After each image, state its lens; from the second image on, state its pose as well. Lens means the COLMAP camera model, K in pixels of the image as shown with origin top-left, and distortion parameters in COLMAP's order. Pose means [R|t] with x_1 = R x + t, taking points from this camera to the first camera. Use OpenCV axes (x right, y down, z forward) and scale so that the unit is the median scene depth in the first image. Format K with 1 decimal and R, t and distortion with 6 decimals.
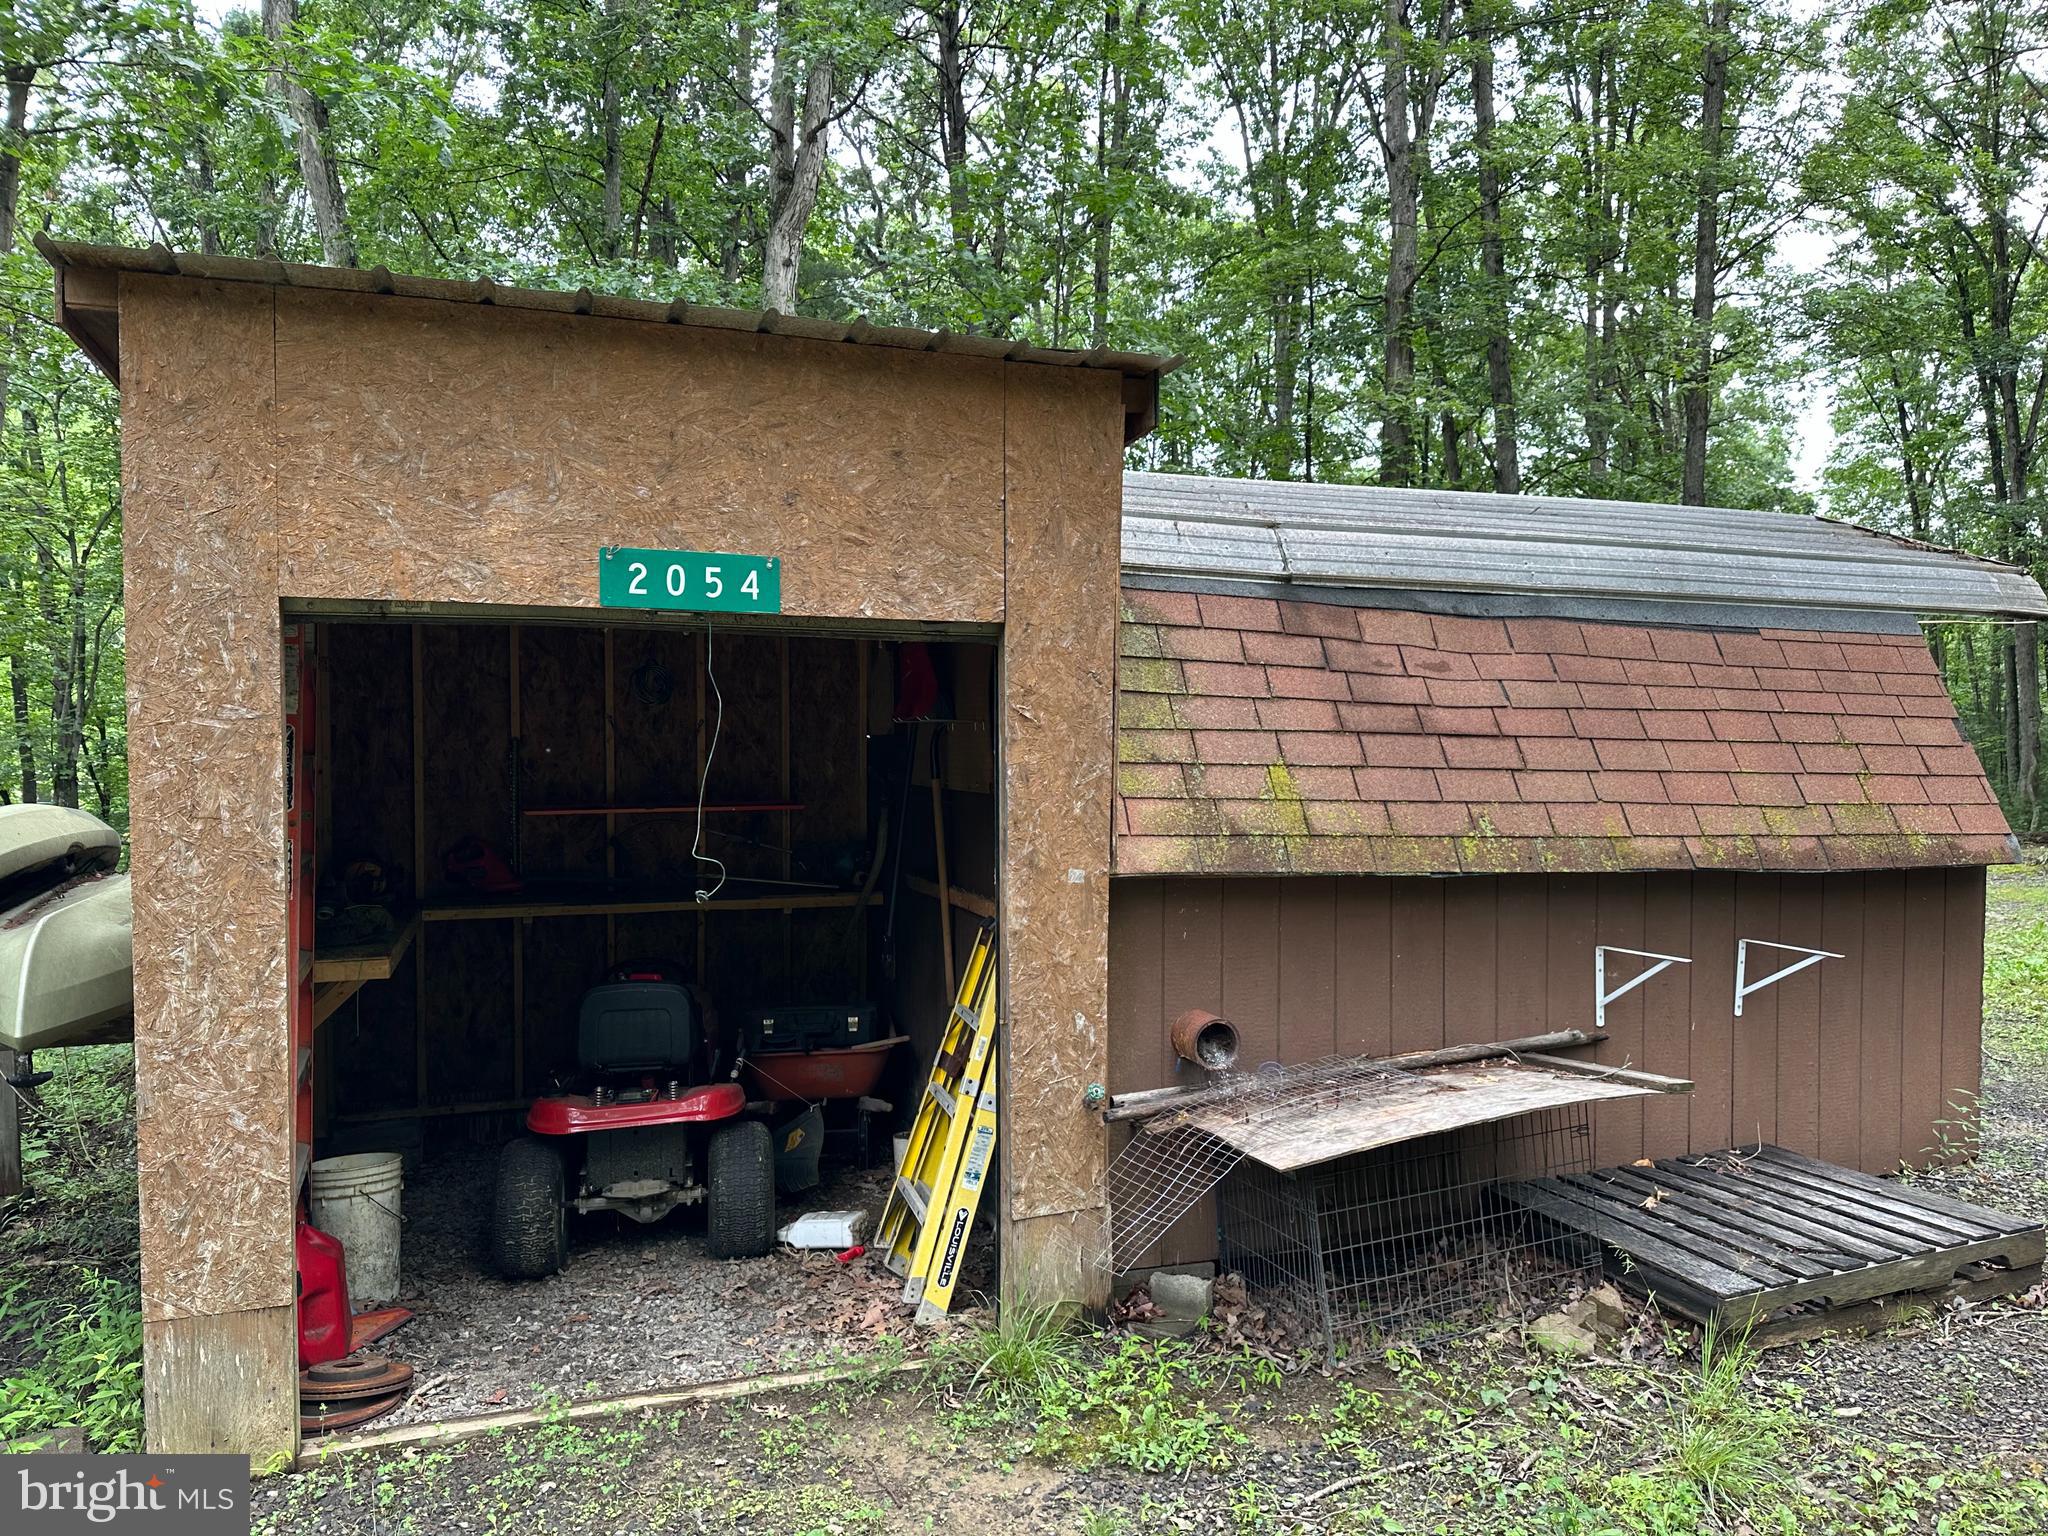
lens RADIAL K [[1451.8, 0, 1028.8], [0, 1451.8, 766.6], [0, 0, 1]] dist [0.064531, -0.069282]
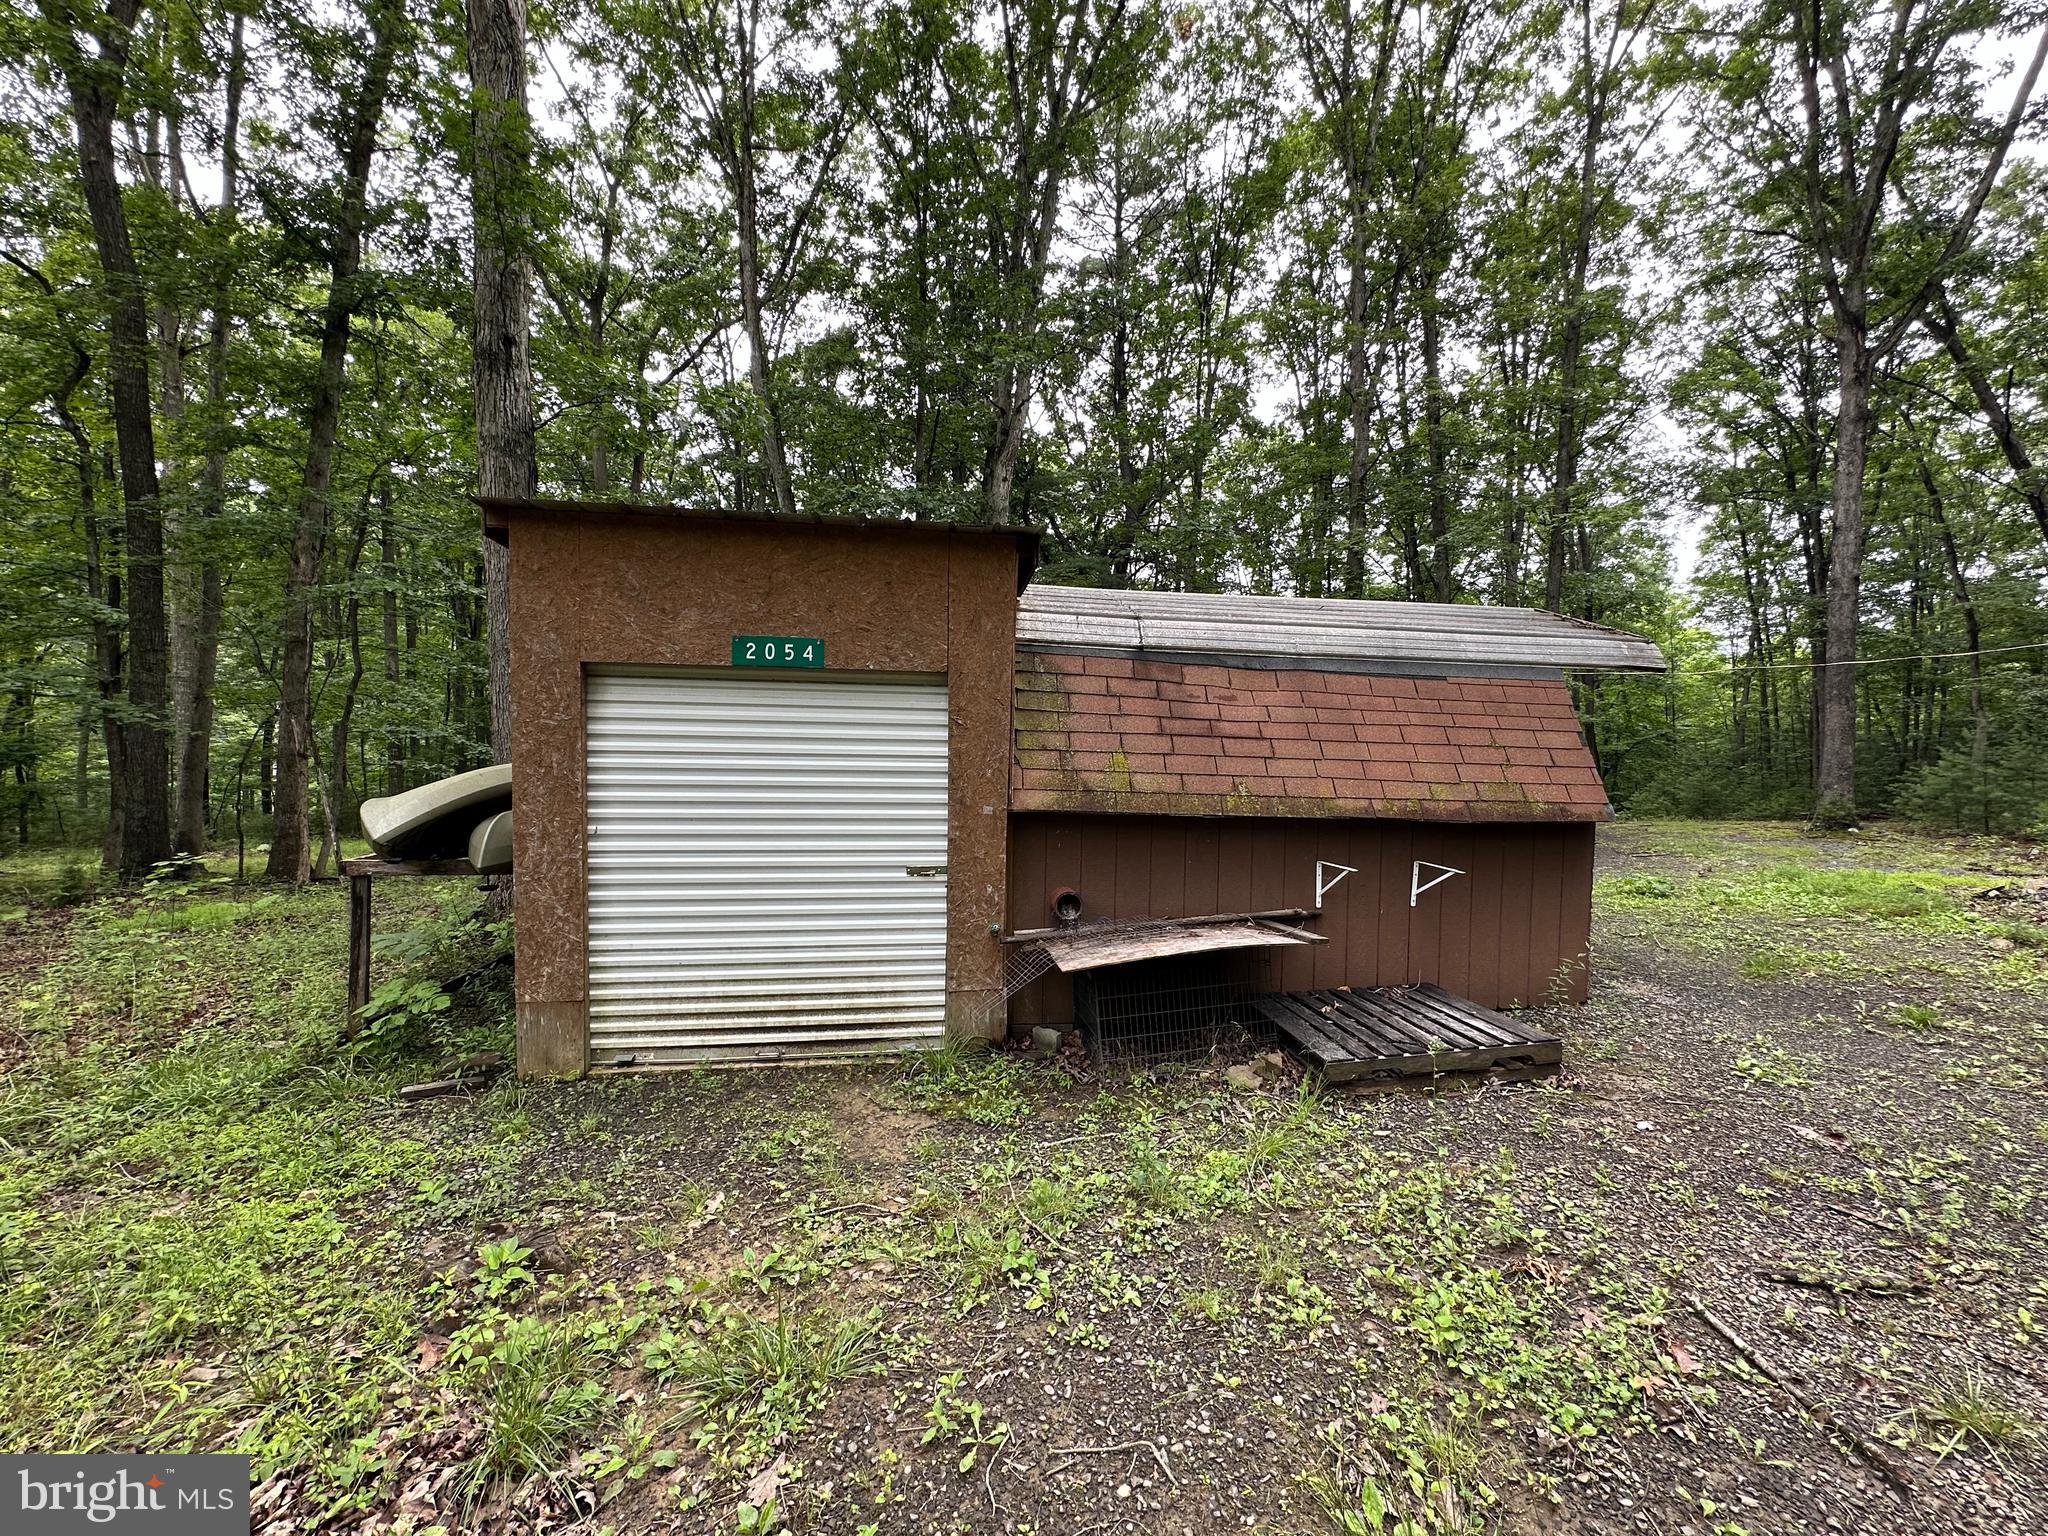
lens RADIAL K [[820.9, 0, 1021.1], [0, 820.9, 762.0], [0, 0, 1]] dist [-0.001992, 0.000591]
pose [[0.980023, 0.019217, -0.197954, 0.239132], [-0.017876, 0.999804, 0.008557, 0.004264], [0.198079, -0.004848, 0.980174, -0.012478]]
